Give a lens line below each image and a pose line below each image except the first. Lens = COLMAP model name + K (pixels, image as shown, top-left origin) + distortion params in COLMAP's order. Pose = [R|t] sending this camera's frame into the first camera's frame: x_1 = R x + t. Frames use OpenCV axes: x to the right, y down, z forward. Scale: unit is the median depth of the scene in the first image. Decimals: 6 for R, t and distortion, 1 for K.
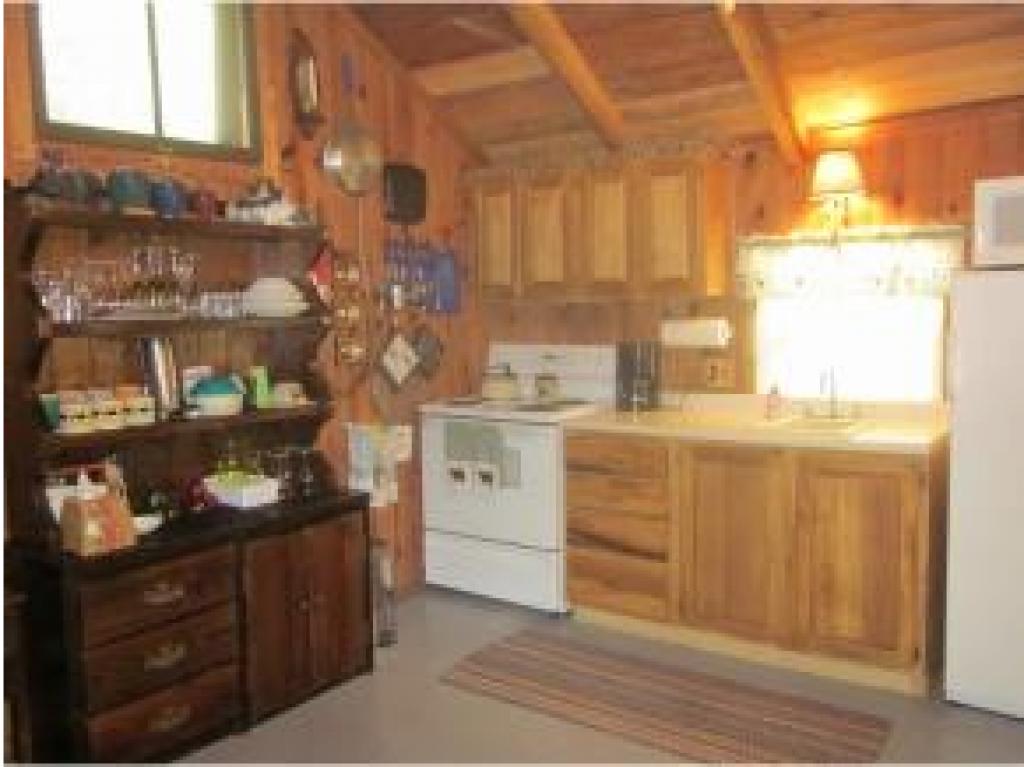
lens RADIAL K [[850.9, 0, 512.0], [0, 850.9, 383.5], [0, 0, 1]] dist [-0.070212, -0.001073]
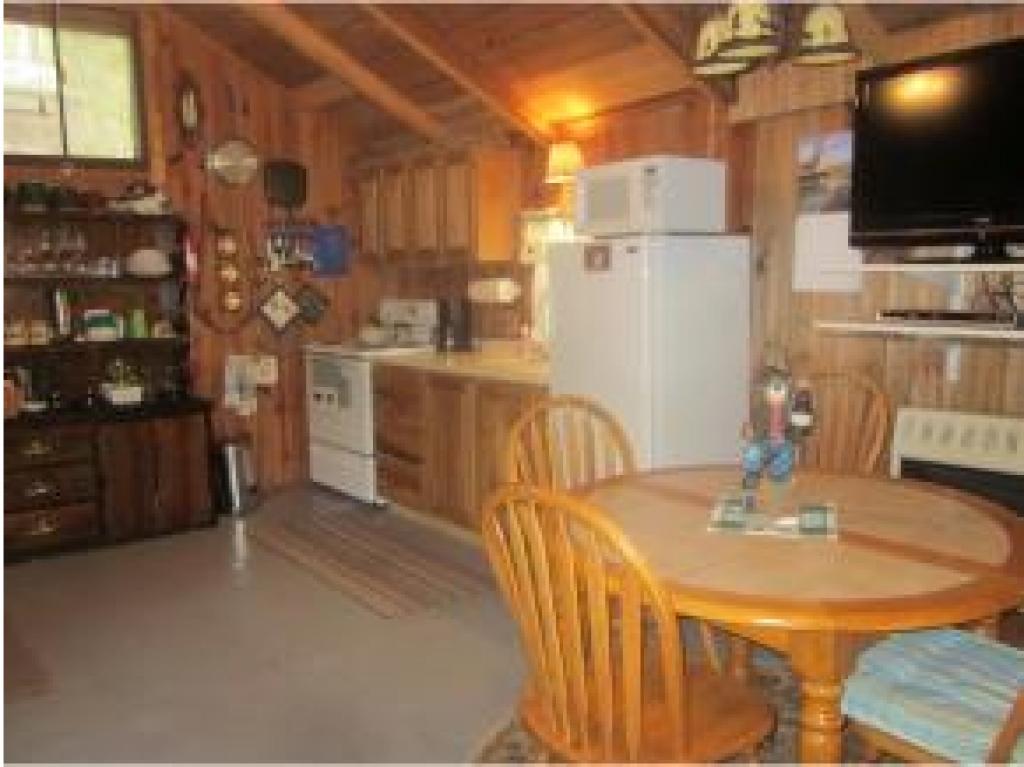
lens RADIAL K [[850.9, 0, 512.0], [0, 850.9, 383.5], [0, 0, 1]] dist [-0.070212, -0.001073]
pose [[0.968607, 0.038103, -0.245660, 0.587126], [-0.028670, 0.998712, 0.041860, 0.023967], [0.246939, -0.033503, 0.968452, -0.212454]]
